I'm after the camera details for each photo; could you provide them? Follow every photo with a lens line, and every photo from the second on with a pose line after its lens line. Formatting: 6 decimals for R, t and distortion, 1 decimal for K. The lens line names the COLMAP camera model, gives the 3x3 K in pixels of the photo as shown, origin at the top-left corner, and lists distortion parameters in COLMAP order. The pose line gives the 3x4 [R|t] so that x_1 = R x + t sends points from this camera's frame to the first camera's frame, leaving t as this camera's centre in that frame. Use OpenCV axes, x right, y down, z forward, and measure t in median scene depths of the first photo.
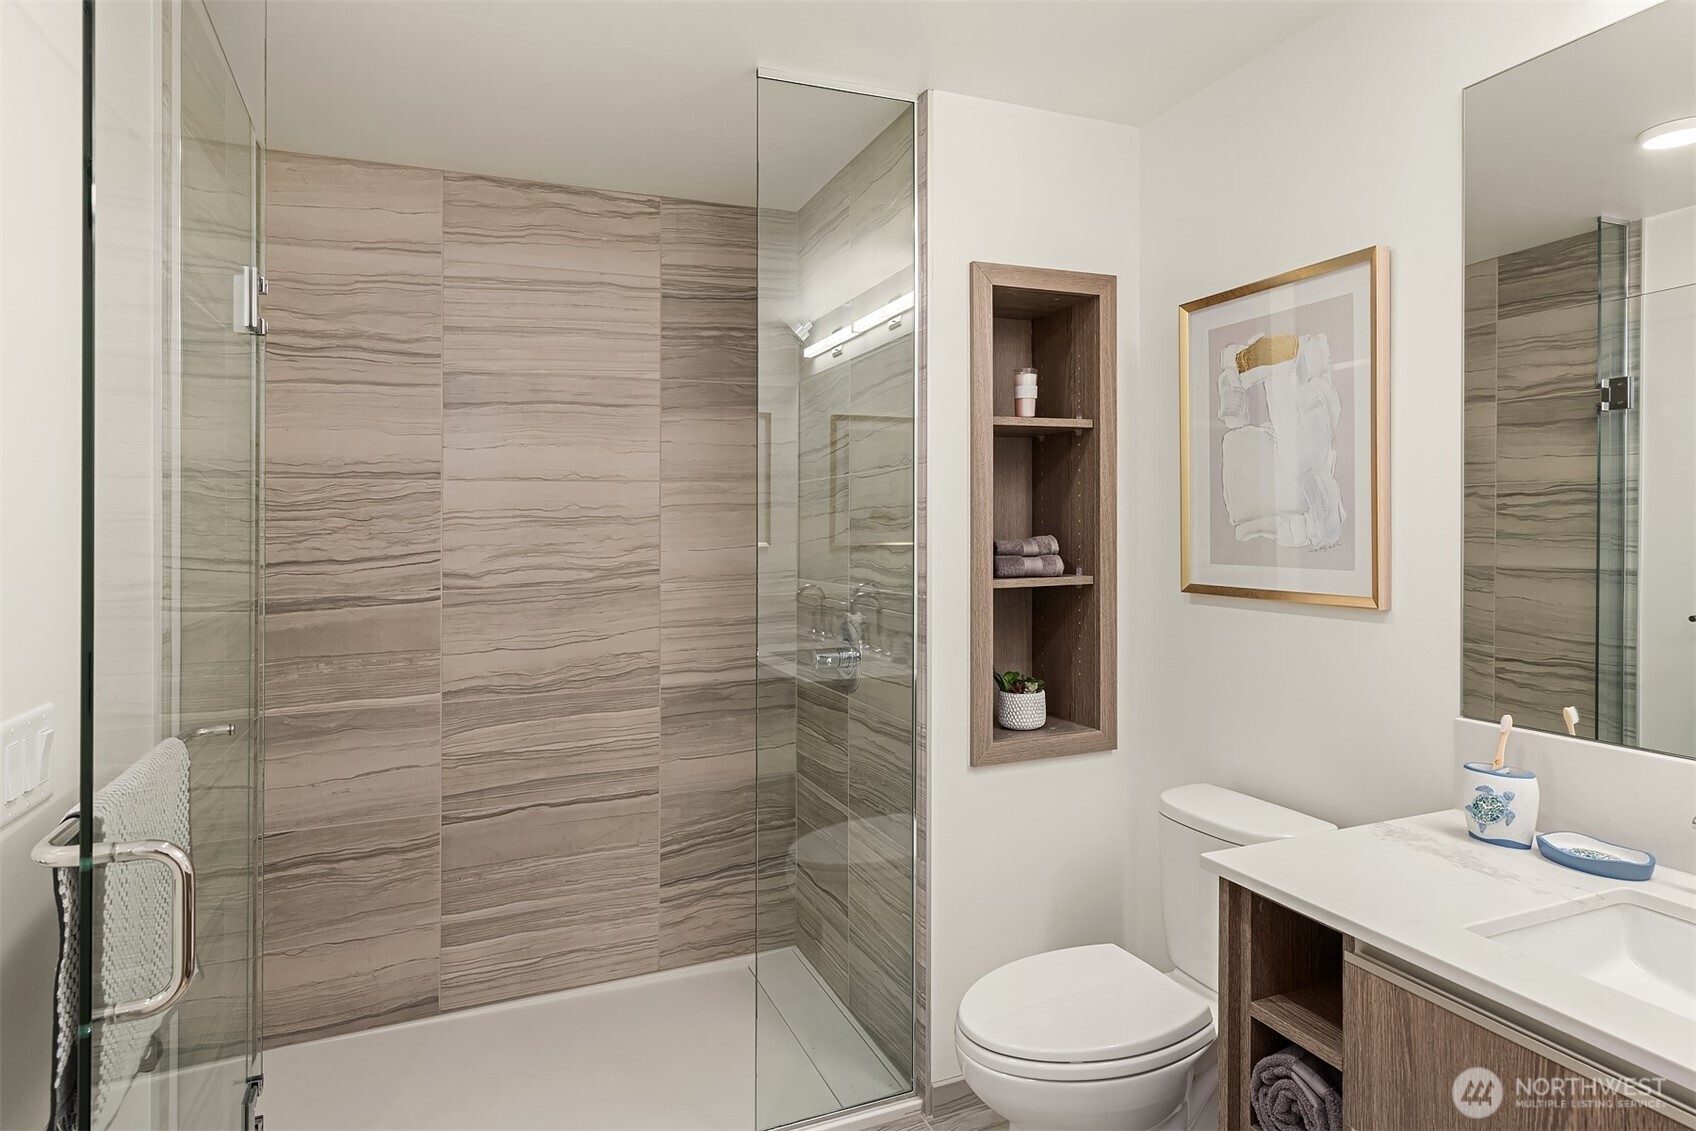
lens RADIAL K [[947.6, 0, 845.9], [0, 947.6, 528.0], [0, 0, 1]] dist [0.002803, -0.000807]
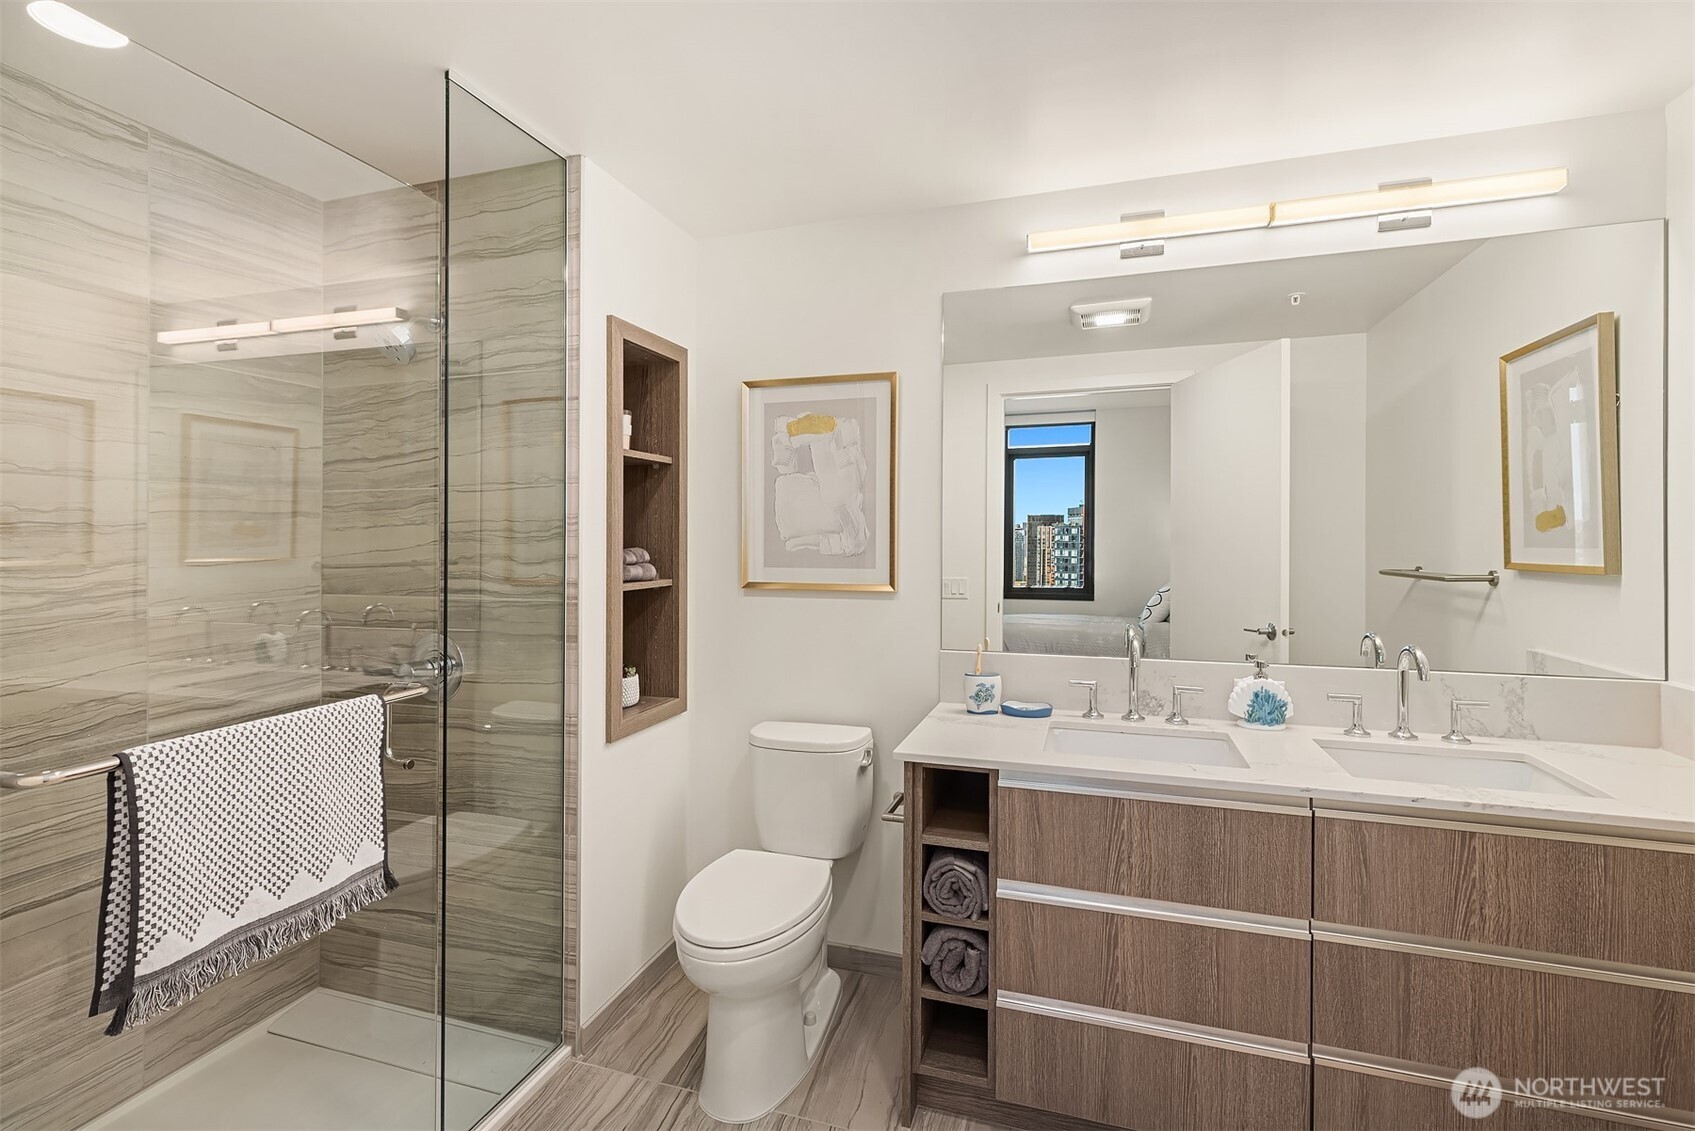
lens RADIAL K [[759.6, 0, 848.5], [0, 759.6, 546.0], [0, 0, 1]] dist [0.001563, -0.000126]
pose [[0.641649, 0.002073, 0.766996, -0.393709], [-0.004464, 0.999990, 0.001032, 0.003749], [-0.766986, -0.004086, 0.641651, 0.162679]]
